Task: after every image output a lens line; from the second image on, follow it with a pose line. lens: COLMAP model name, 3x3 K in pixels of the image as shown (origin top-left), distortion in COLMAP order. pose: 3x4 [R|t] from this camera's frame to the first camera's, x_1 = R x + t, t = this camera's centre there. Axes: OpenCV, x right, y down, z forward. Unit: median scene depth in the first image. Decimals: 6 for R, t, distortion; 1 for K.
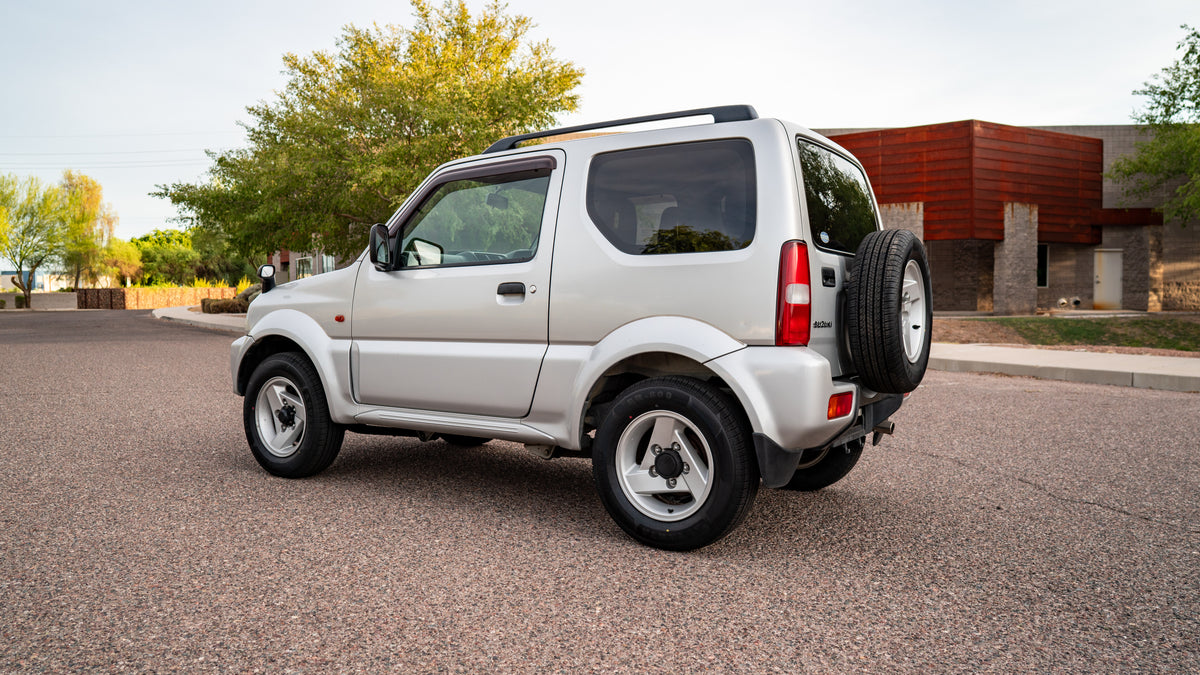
lens RADIAL K [[883.3, 0, 591.8], [0, 883.3, 345.5], [0, 0, 1]] dist [-0.030977, 0.006601]
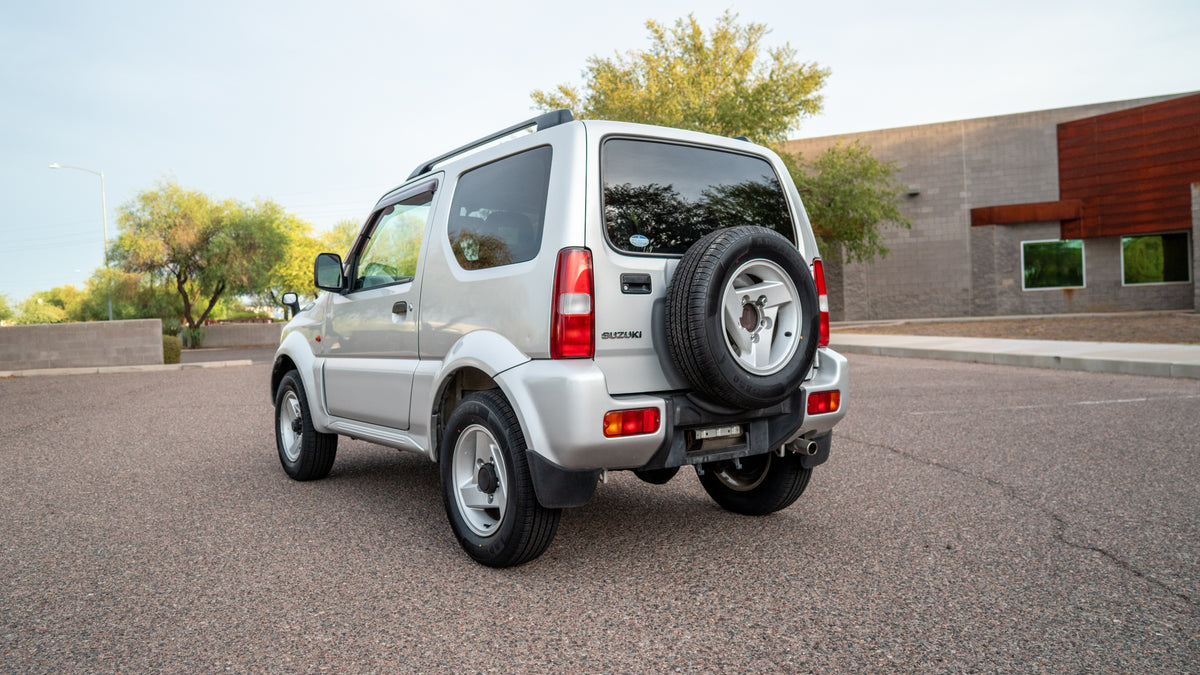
lens RADIAL K [[876.4, 0, 566.1], [0, 876.4, 349.5], [0, 0, 1]] dist [-0.056093, 0.051244]
pose [[0.929029, -0.019625, -0.369487, 0.078584], [0.016122, 0.999791, -0.012566, 0.000327], [0.369656, 0.005717, 0.929151, 0.016768]]
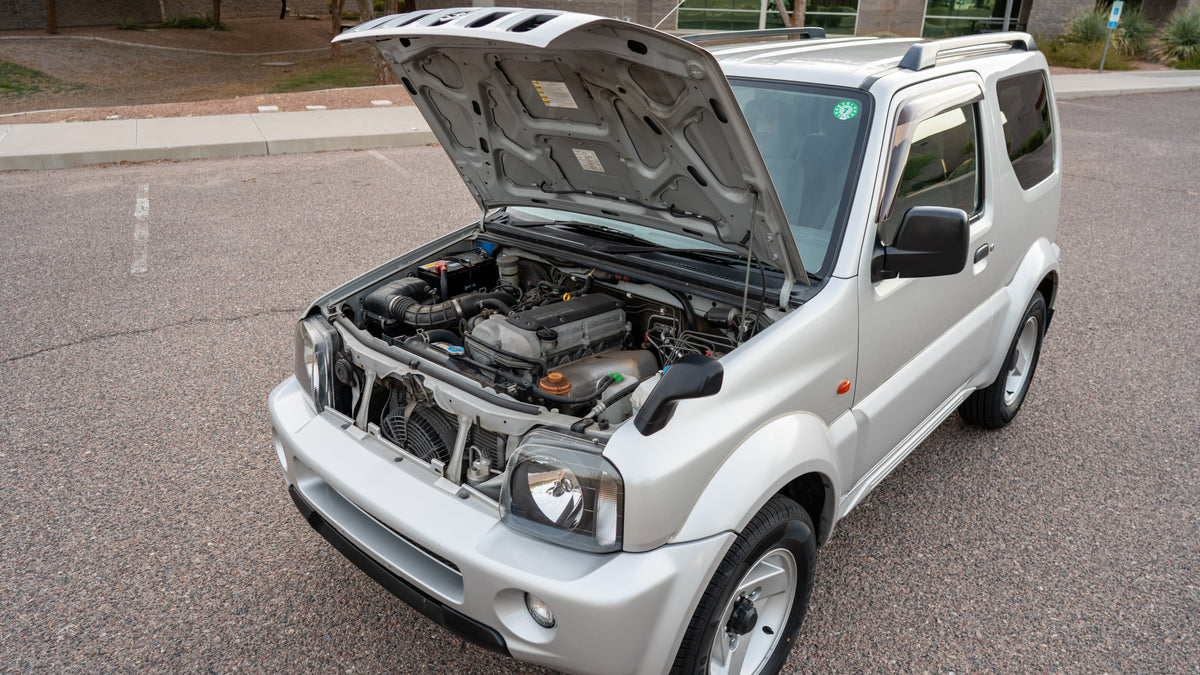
lens RADIAL K [[814.2, 0, 593.5], [0, 814.2, 342.6], [0, 0, 1]] dist [-0.054824, 0.045640]
pose [[0.145283, -0.391518, 0.908629, -0.143579], [0.043158, 0.920006, 0.389520, -0.049344], [-0.988448, -0.017376, 0.150559, 0.204689]]
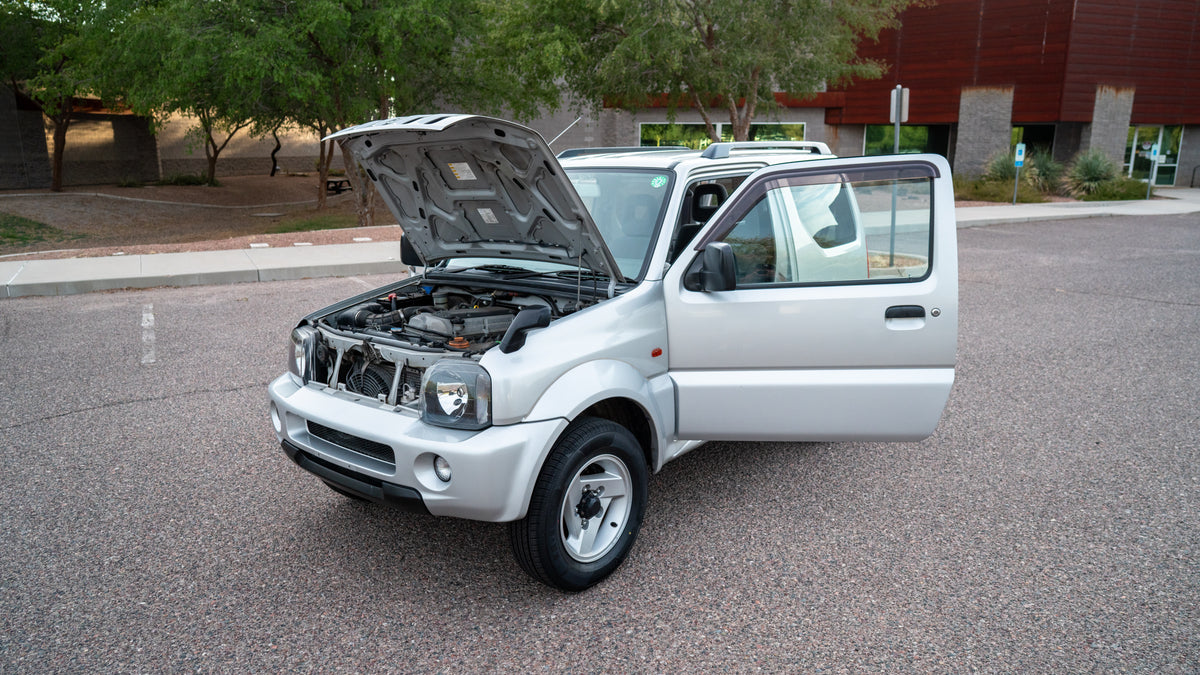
lens RADIAL K [[815.5, 0, 599.5], [0, 815.5, 345.7], [0, 0, 1]] dist [-0.048448, 0.041712]
pose [[0.110853, -0.230278, 0.966790, -0.195349], [0.060317, 0.972552, 0.224734, -0.040372], [-0.992005, 0.033402, 0.121700, 0.182073]]
